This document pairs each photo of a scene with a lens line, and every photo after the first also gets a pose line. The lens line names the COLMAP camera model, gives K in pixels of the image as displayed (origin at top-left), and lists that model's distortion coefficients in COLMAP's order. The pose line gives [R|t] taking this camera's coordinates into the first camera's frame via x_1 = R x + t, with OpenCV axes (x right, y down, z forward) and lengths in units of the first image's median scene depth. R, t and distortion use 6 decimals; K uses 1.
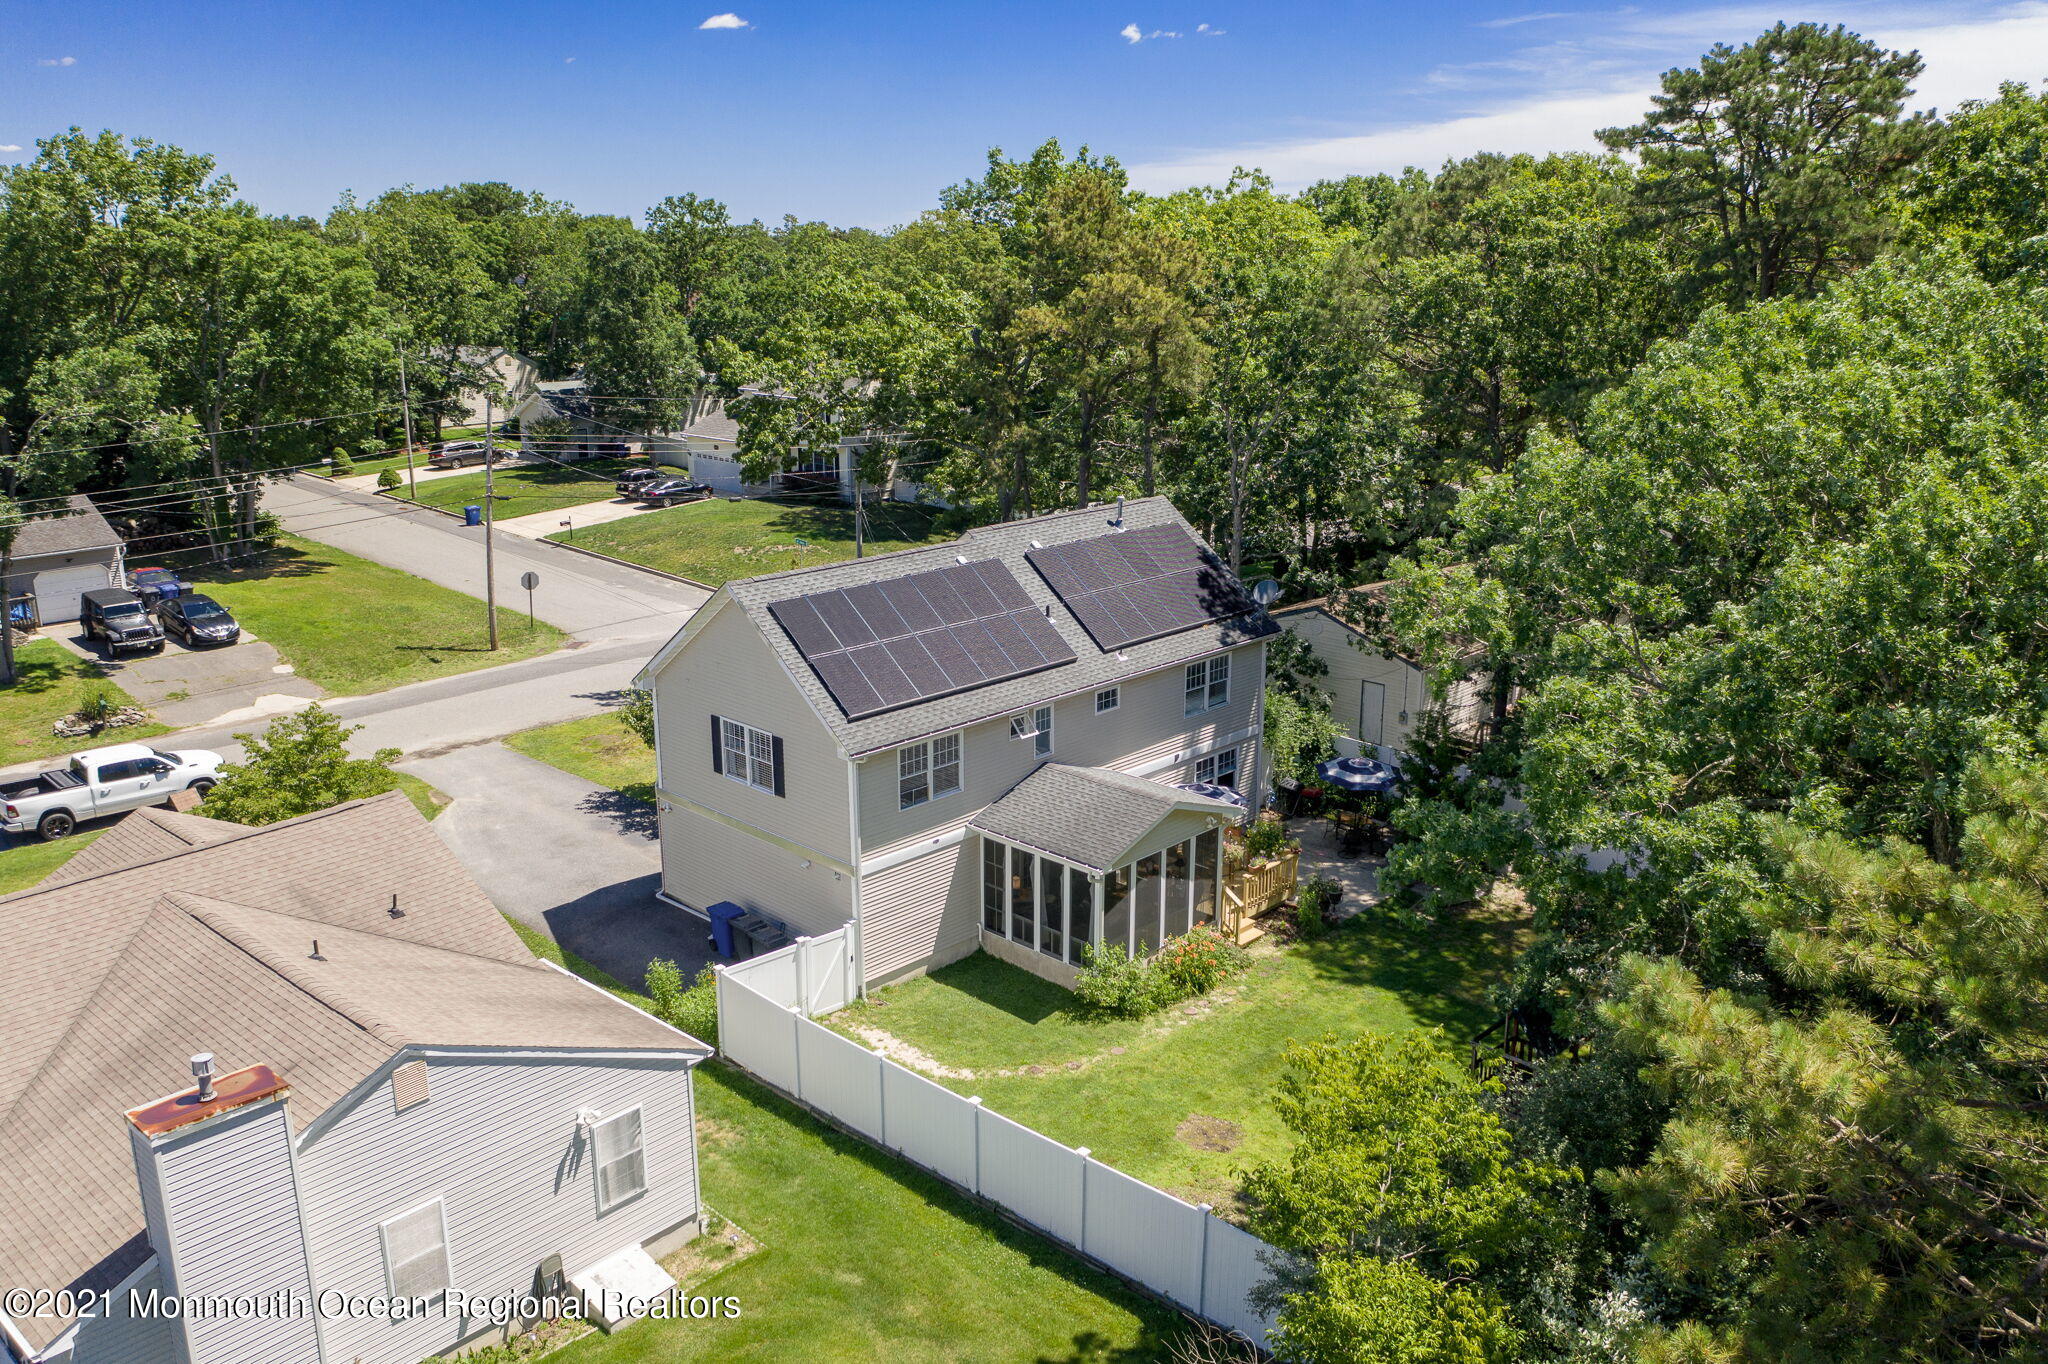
lens RADIAL K [[1666.9, 0, 1013.8], [0, 1666.9, 691.3], [0, 0, 1]] dist [-0.028519, 0.001502]
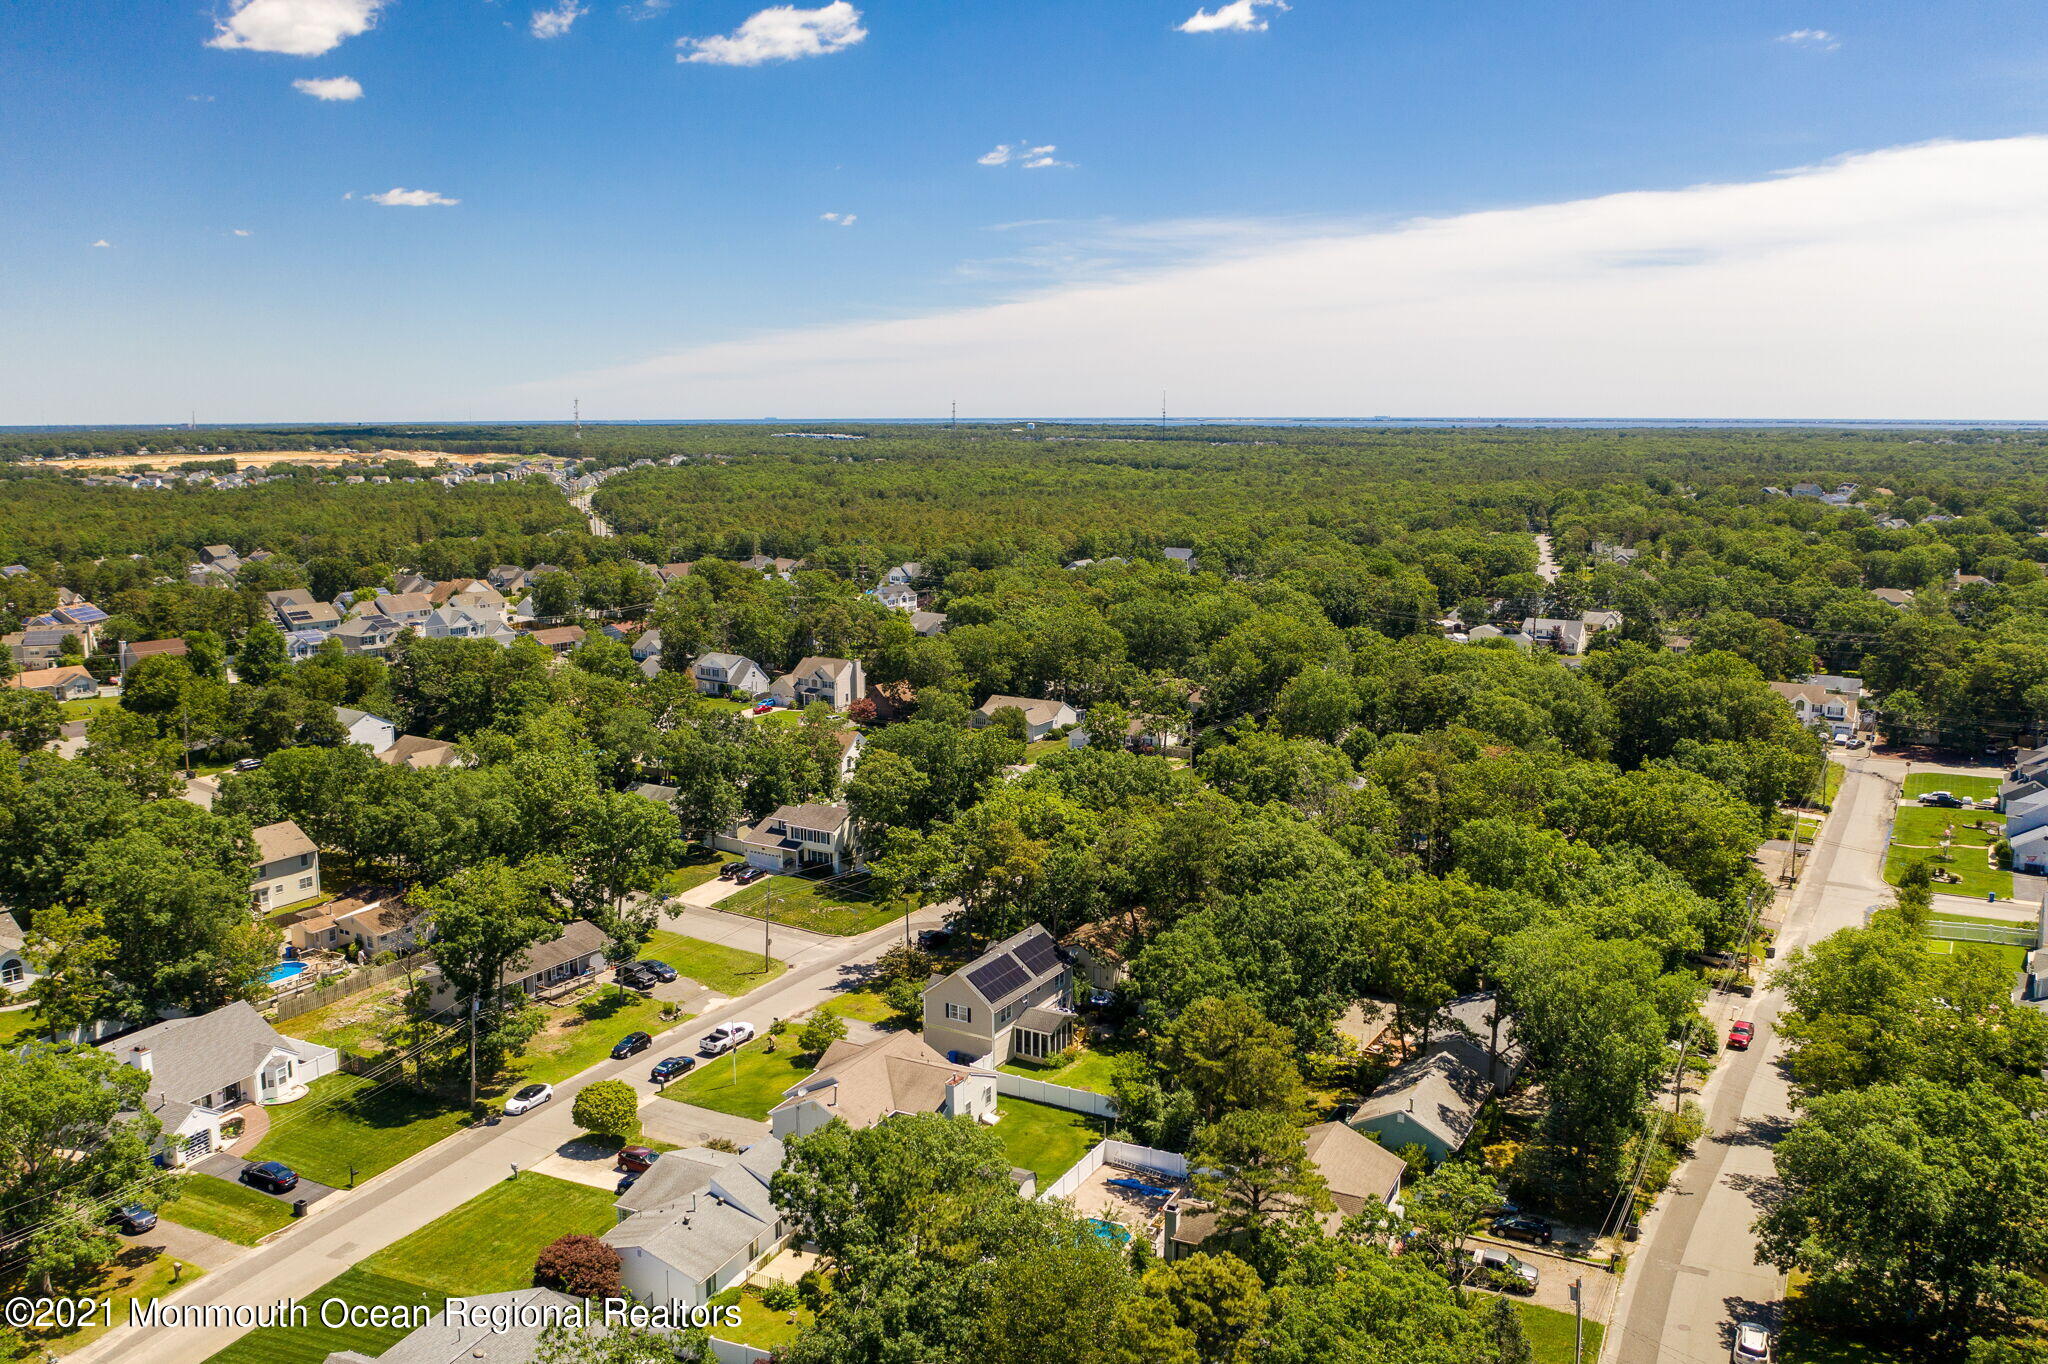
lens RADIAL K [[1655.4, 0, 1038.1], [0, 1655.4, 687.1], [0, 0, 1]] dist [-0.024938, 0.003726]
pose [[0.970076, -0.038531, 0.239725, -0.878390], [0.062875, 0.993514, -0.094743, -0.342967], [-0.234520, 0.106980, 0.966207, -2.907494]]
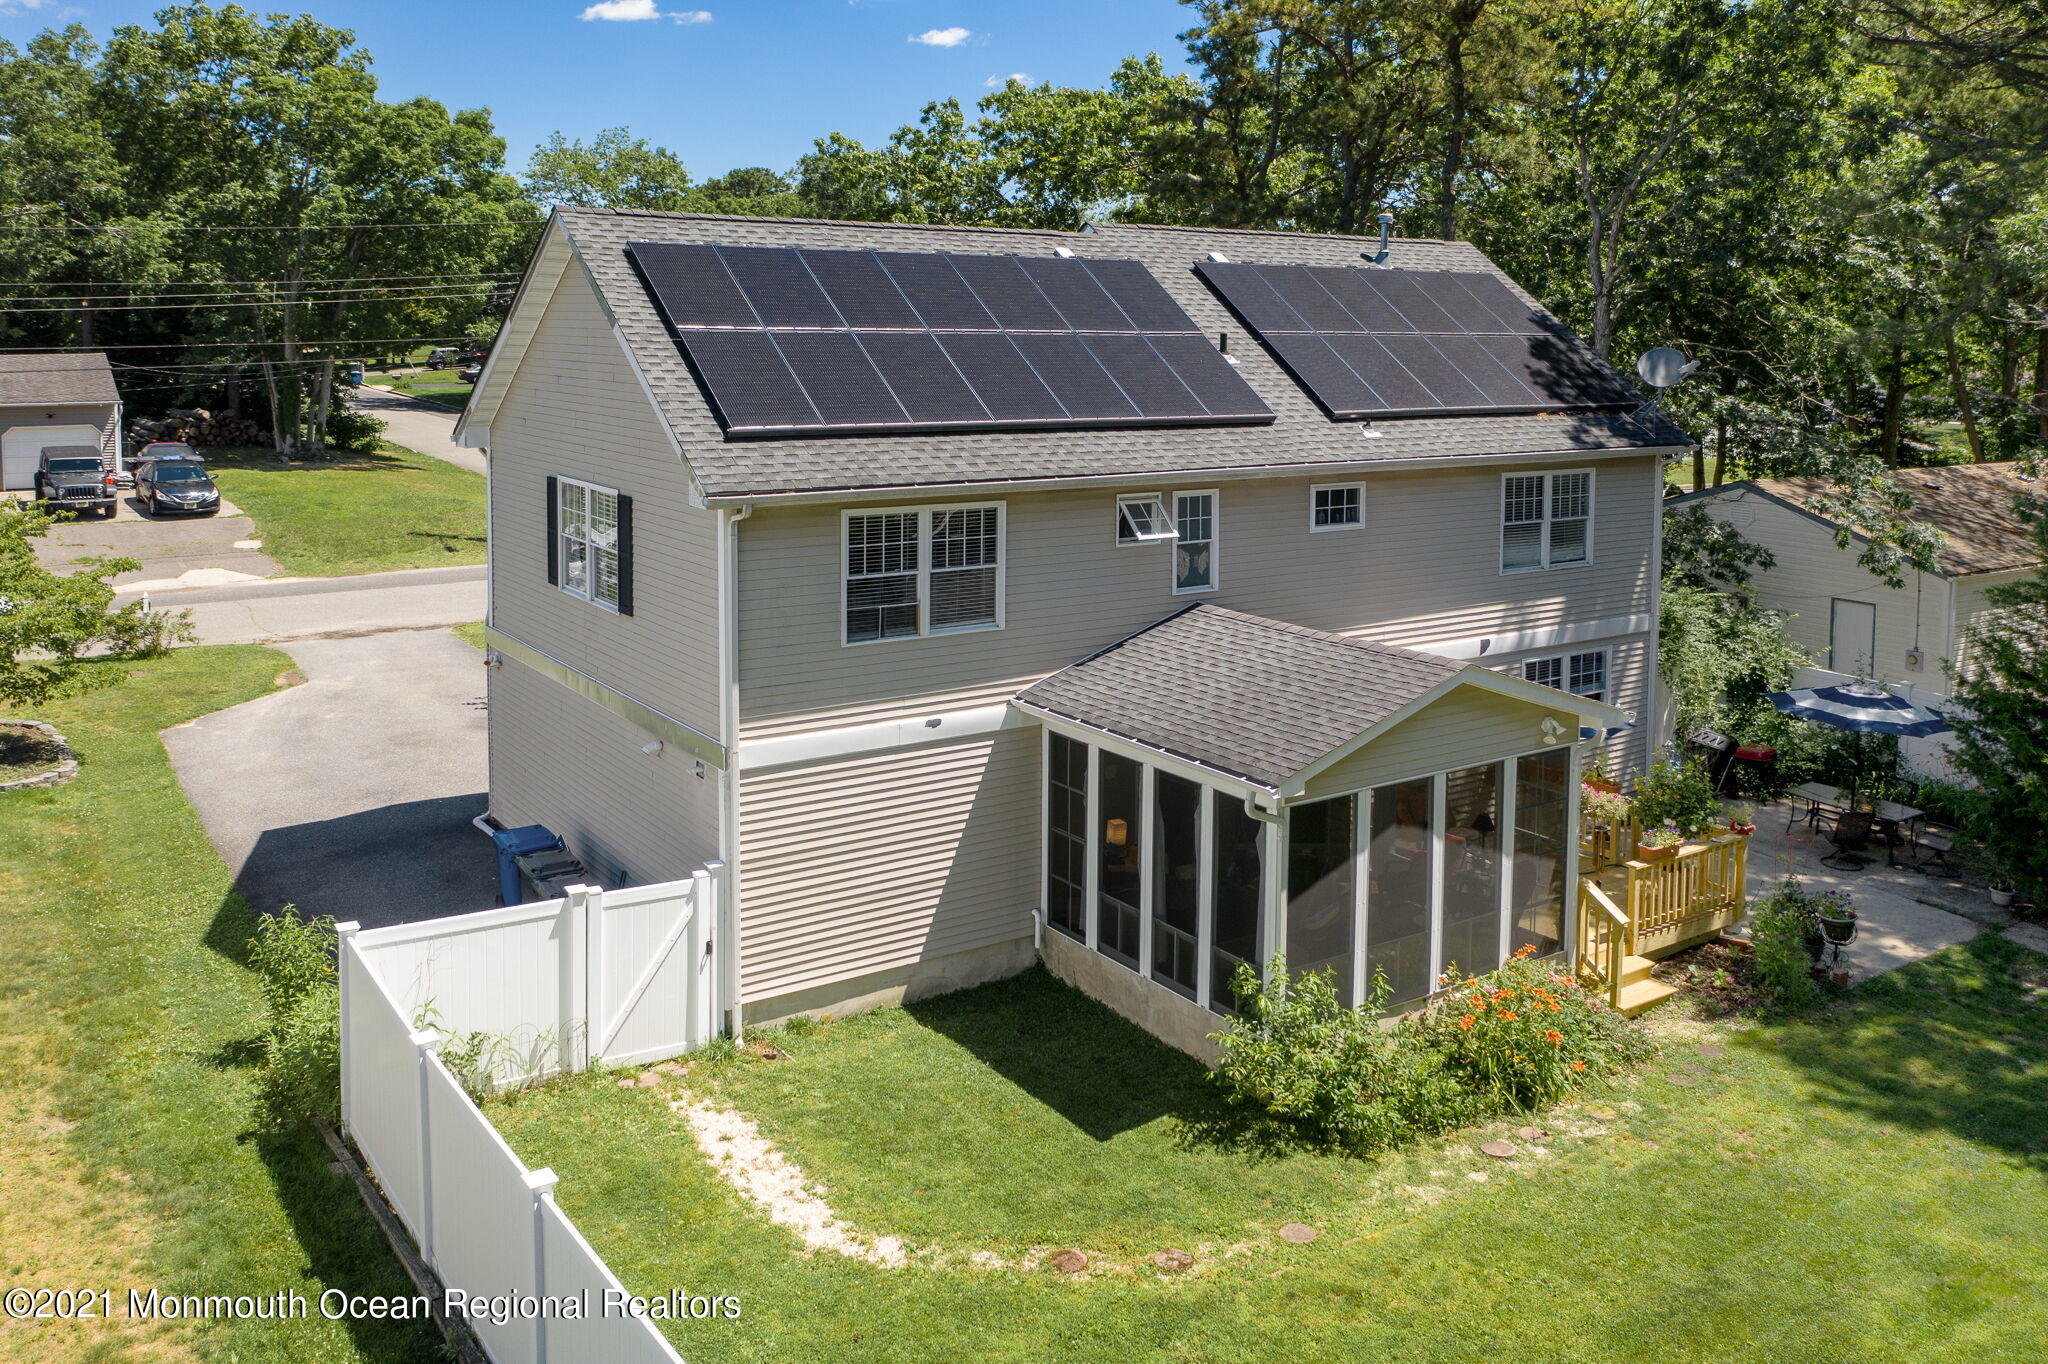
lens RADIAL K [[1484.9, 0, 915.5], [0, 1484.9, 603.7], [0, 0, 1]] dist [-0.016162, -0.000009]
pose [[0.956203, 0.011196, -0.292491, 0.070221], [-0.048247, 0.991628, -0.119773, 0.103095], [0.288702, 0.128639, 0.948738, 0.563170]]
